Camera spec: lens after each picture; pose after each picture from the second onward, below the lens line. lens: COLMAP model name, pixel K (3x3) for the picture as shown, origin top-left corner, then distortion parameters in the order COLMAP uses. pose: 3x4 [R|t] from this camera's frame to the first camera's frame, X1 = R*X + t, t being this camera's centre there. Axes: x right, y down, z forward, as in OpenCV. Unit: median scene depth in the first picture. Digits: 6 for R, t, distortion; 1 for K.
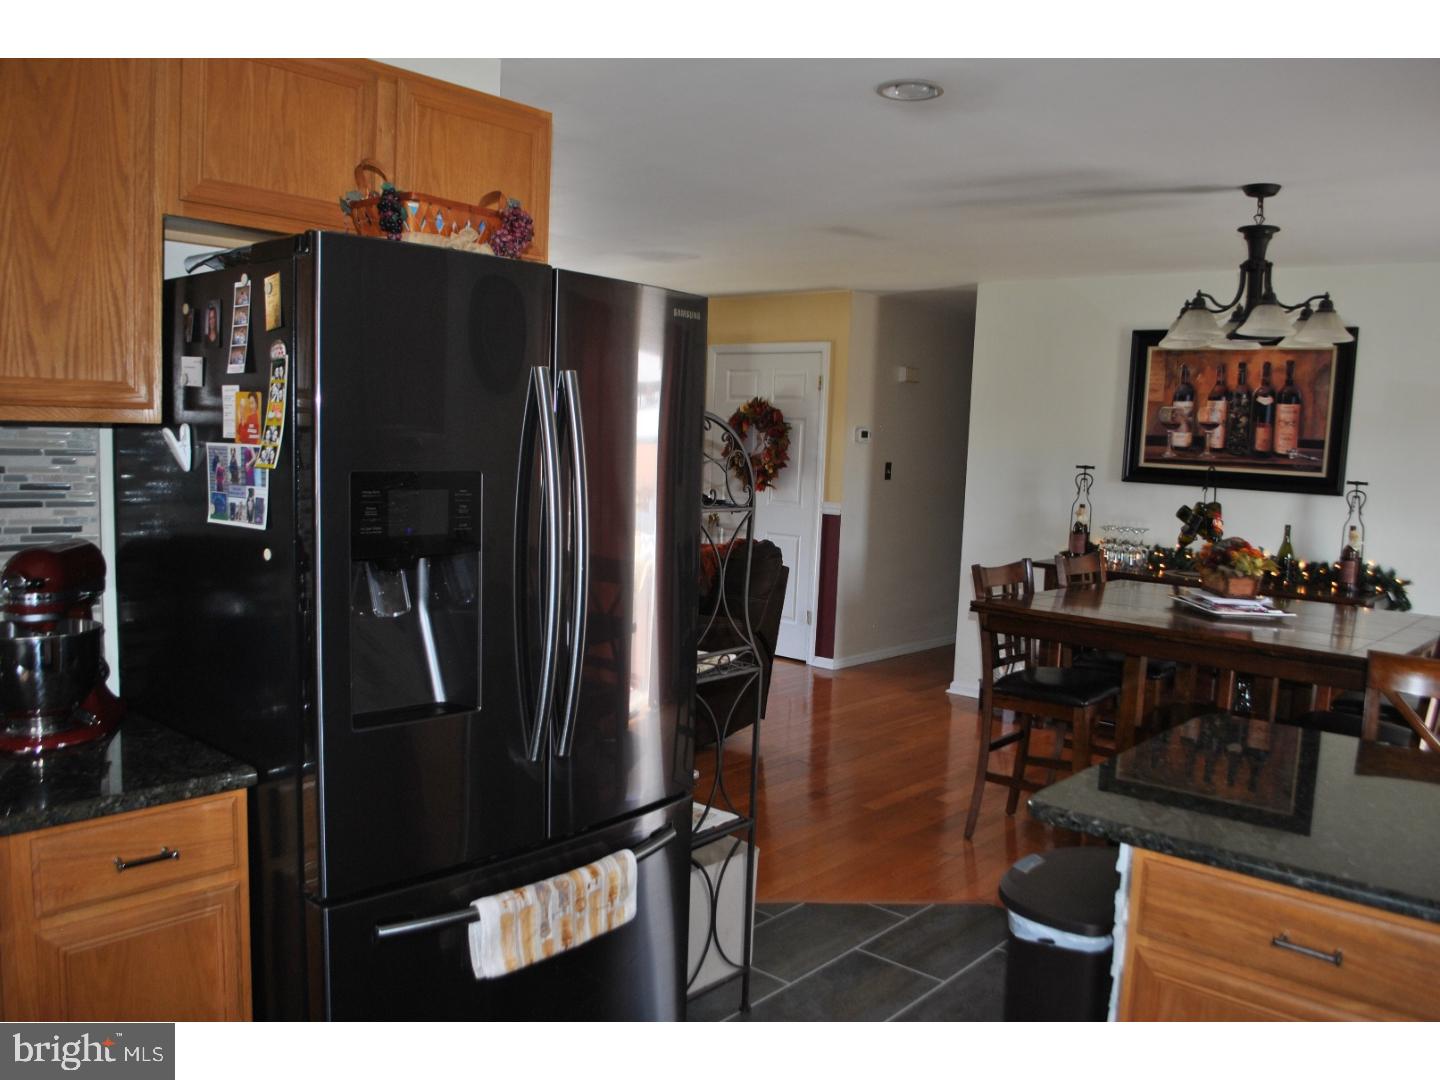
lens RADIAL K [[1141.0, 0, 728.6], [0, 1141.0, 551.9], [0, 0, 1]] dist [-0.076227, -0.001555]
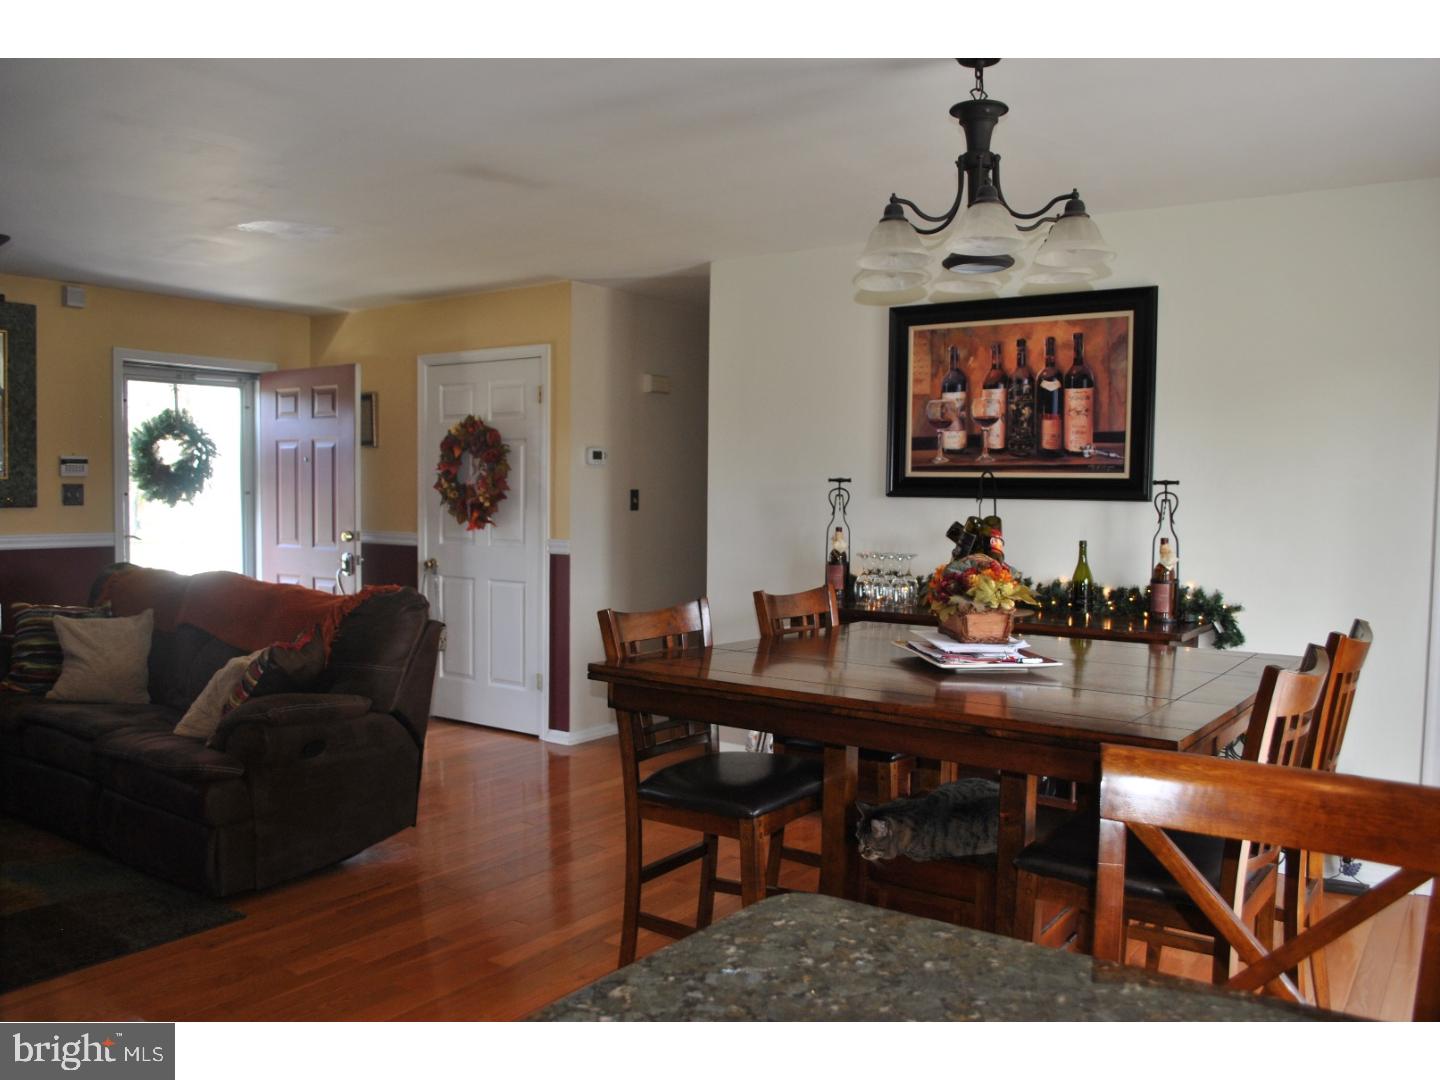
lens RADIAL K [[1141.0, 0, 725.3], [0, 1141.0, 534.5], [0, 0, 1]] dist [-0.076227, -0.001555]
pose [[0.994667, -0.034346, 0.097252, 0.167912], [0.040117, 0.997509, -0.058025, 0.006666], [-0.095017, 0.061617, 0.993567, 0.232351]]
